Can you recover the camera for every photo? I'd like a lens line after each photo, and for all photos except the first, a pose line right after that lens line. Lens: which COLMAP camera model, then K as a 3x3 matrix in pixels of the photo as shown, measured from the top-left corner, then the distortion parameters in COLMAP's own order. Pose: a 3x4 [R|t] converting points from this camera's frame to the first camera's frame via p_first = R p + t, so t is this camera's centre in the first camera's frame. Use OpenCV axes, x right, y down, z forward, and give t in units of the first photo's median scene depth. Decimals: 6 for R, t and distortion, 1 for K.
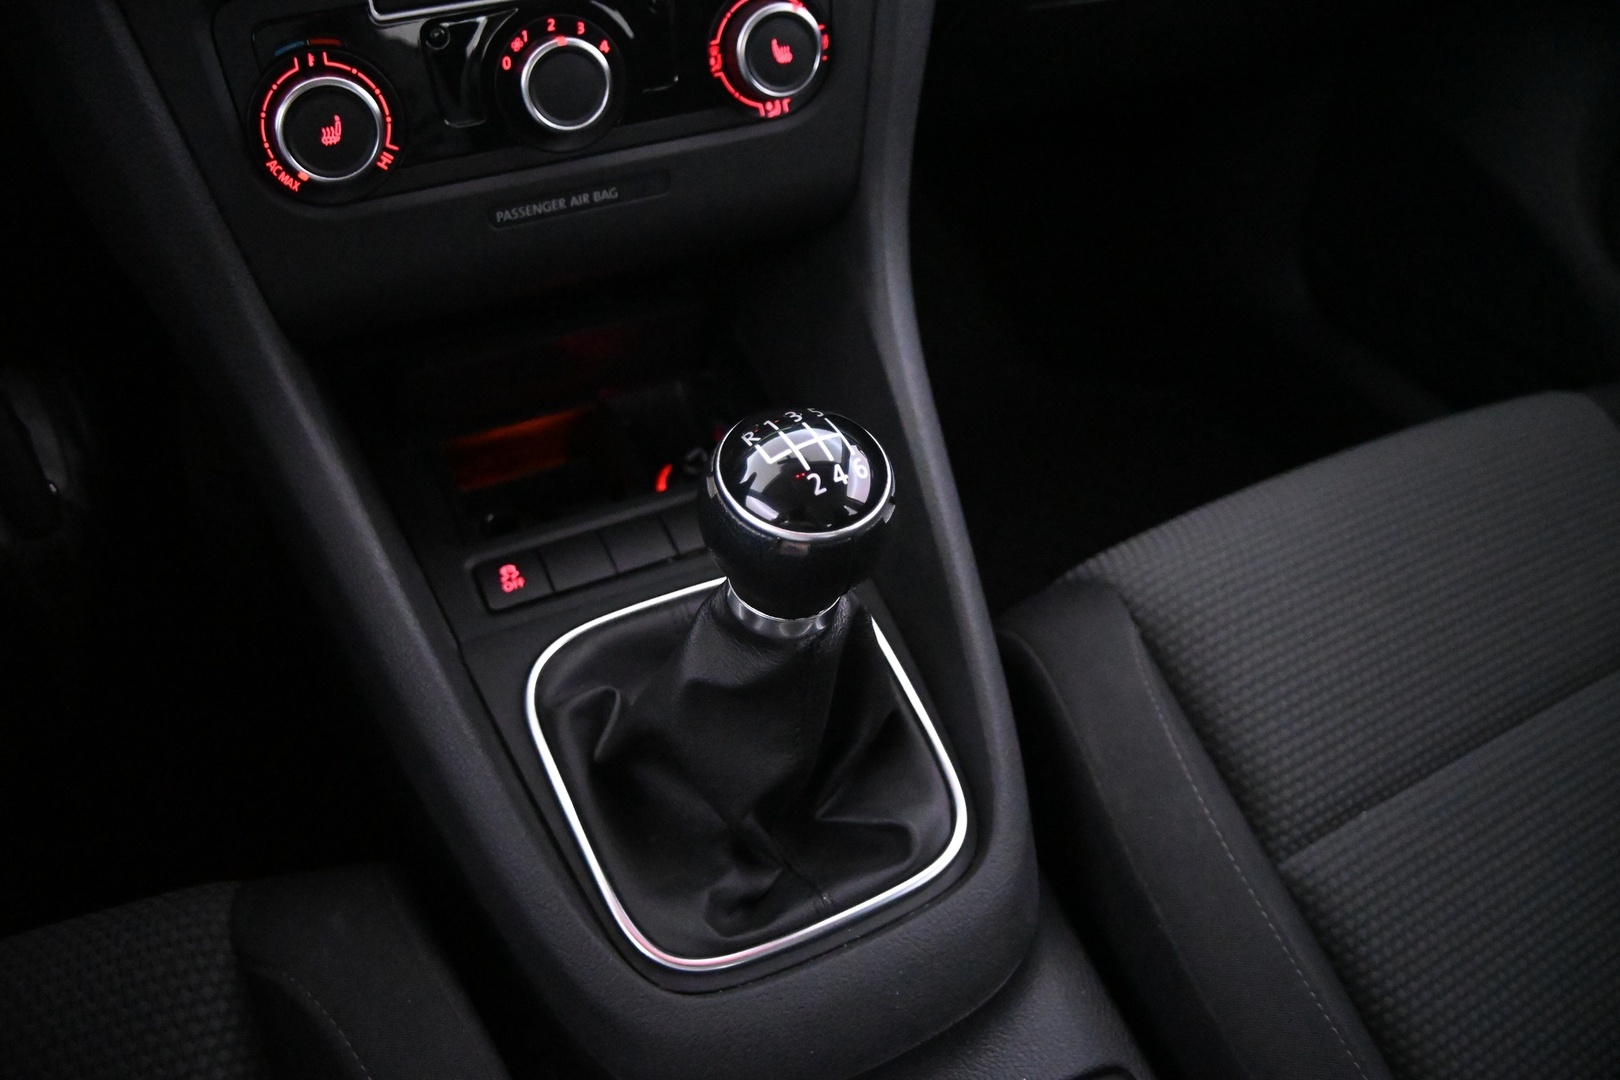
lens RADIAL K [[1189.6, 0, 810.0], [0, 1189.6, 540.0], [0, 0, 1]] dist [-0.189715, 0.112085]
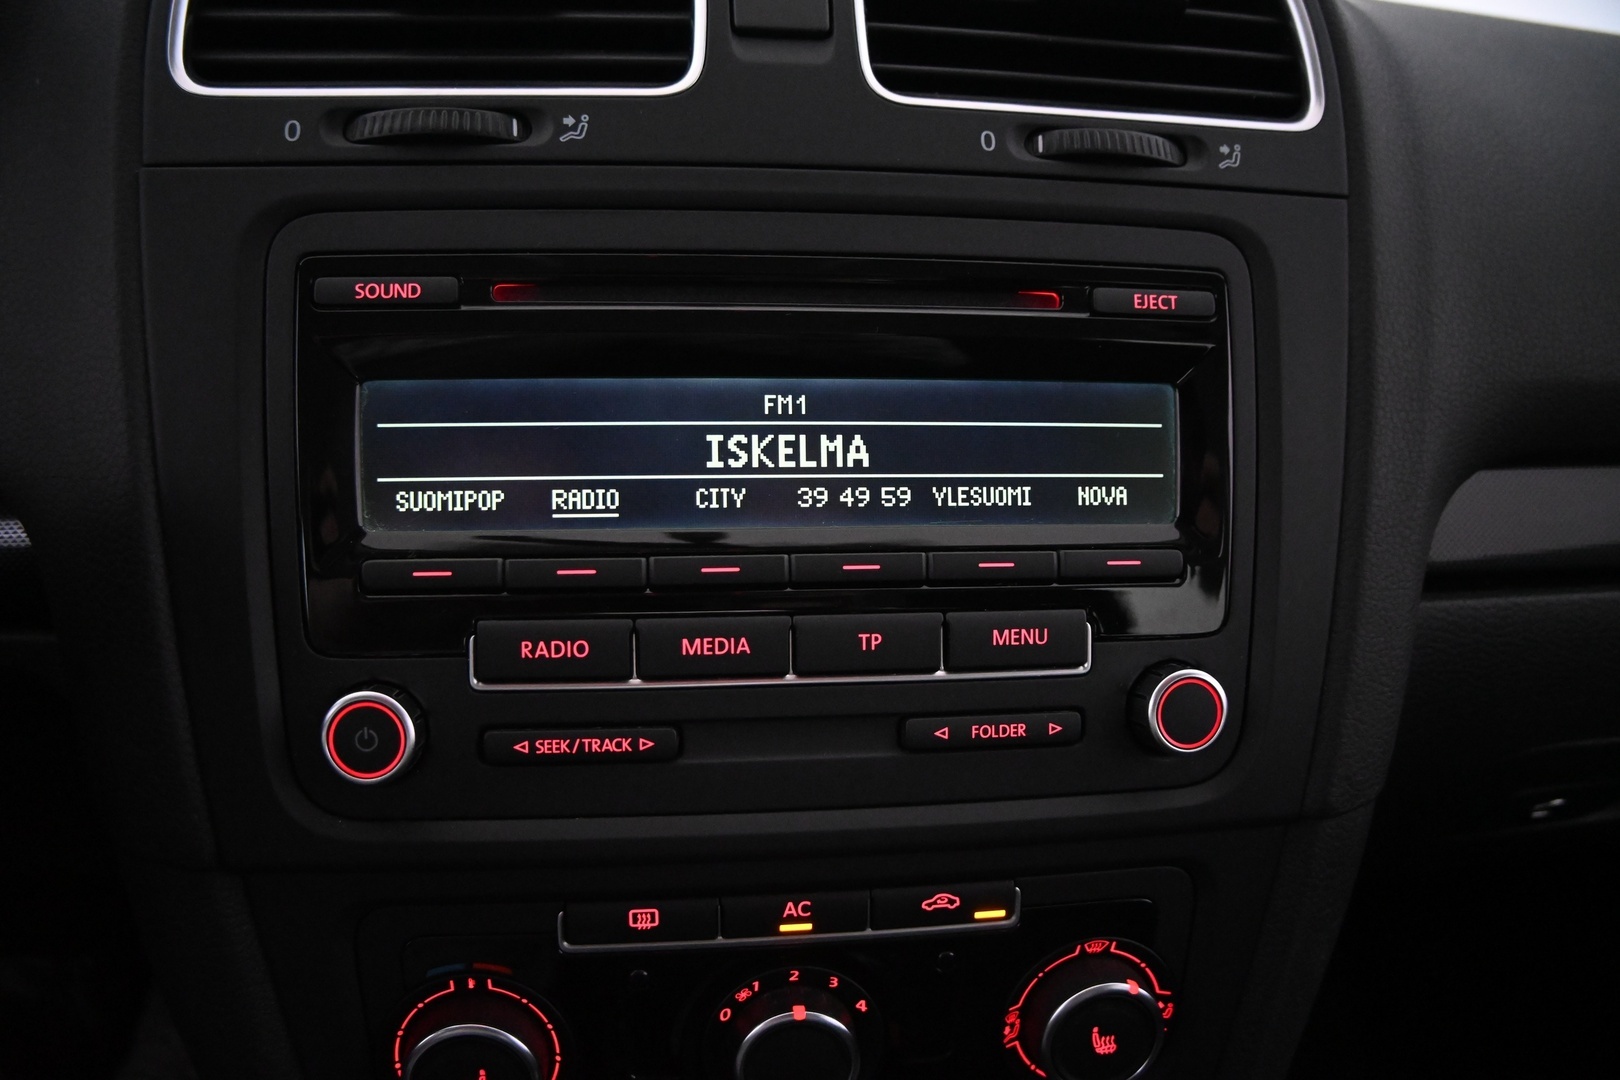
lens RADIAL K [[1189.6, 0, 810.0], [0, 1189.6, 540.0], [0, 0, 1]] dist [-0.189715, 0.112085]
pose [[0.944508, 0.150973, -0.291739, -0.039901], [-0.240323, 0.923048, -0.300379, -0.489236], [0.223940, 0.353822, 0.908108, 0.216967]]
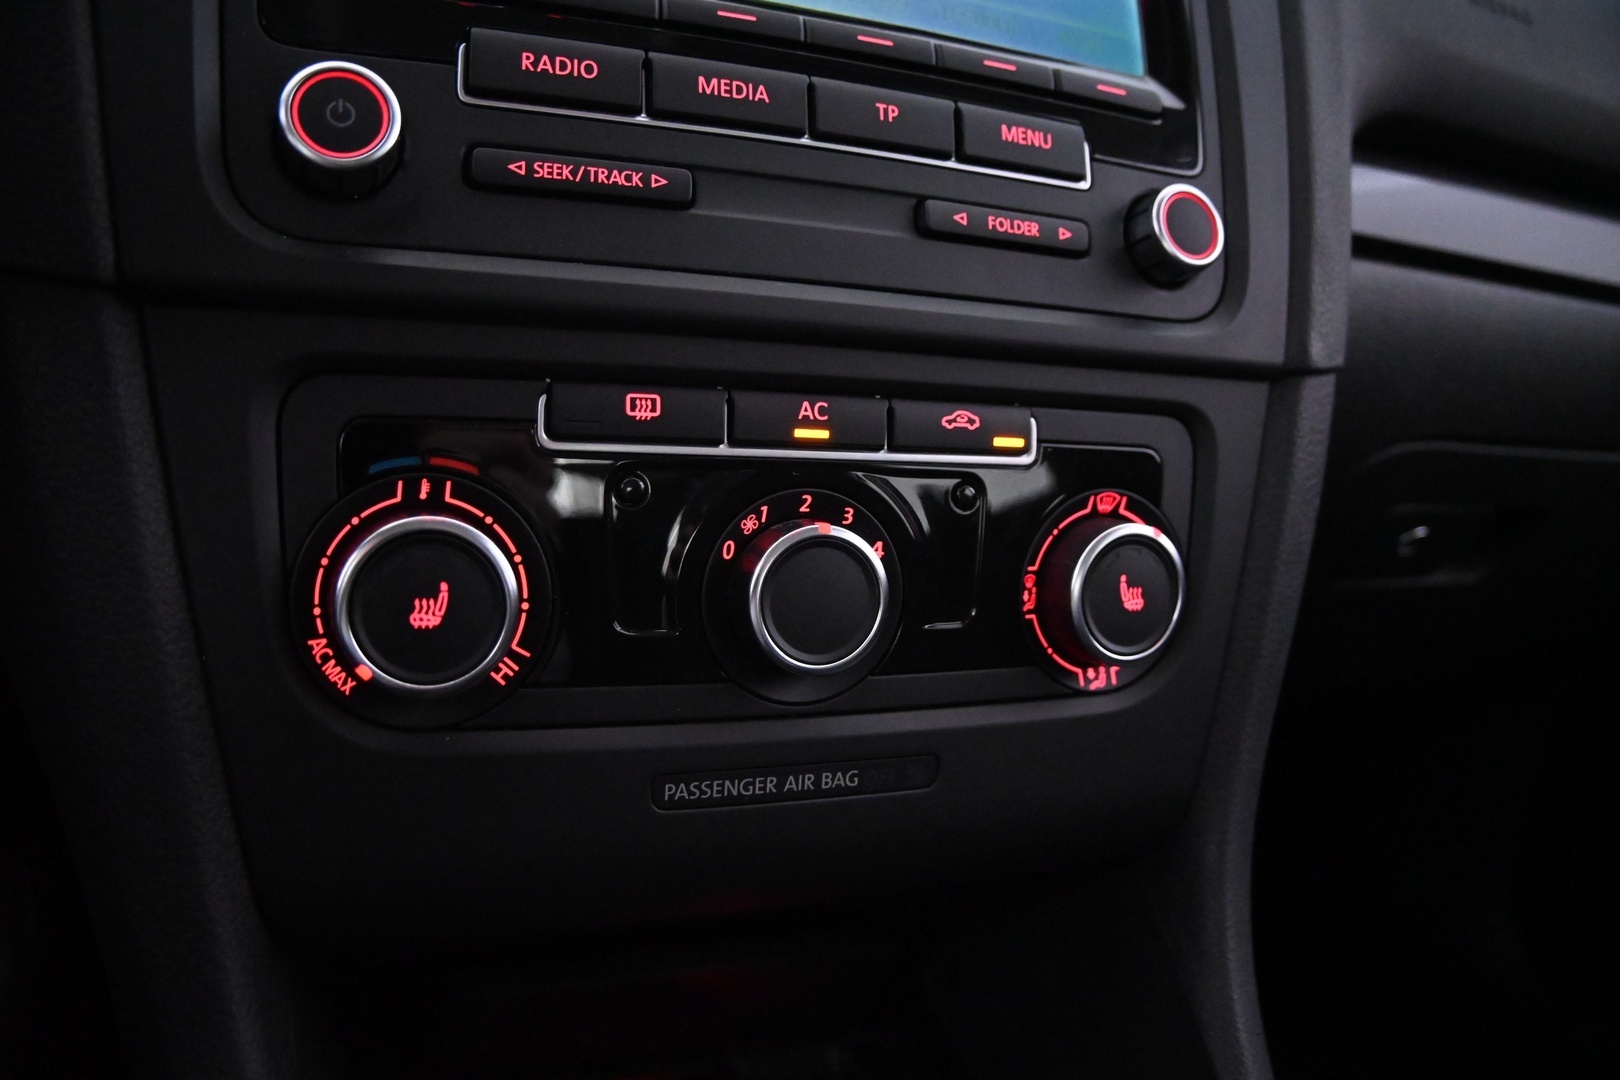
lens RADIAL K [[1189.6, 0, 810.0], [0, 1189.6, 540.0], [0, 0, 1]] dist [-0.189715, 0.112085]
pose [[0.992074, 0.112154, -0.056657, -0.184923], [-0.125651, 0.883252, -0.451749, -0.134962], [-0.000623, 0.455287, 0.890344, 0.419675]]
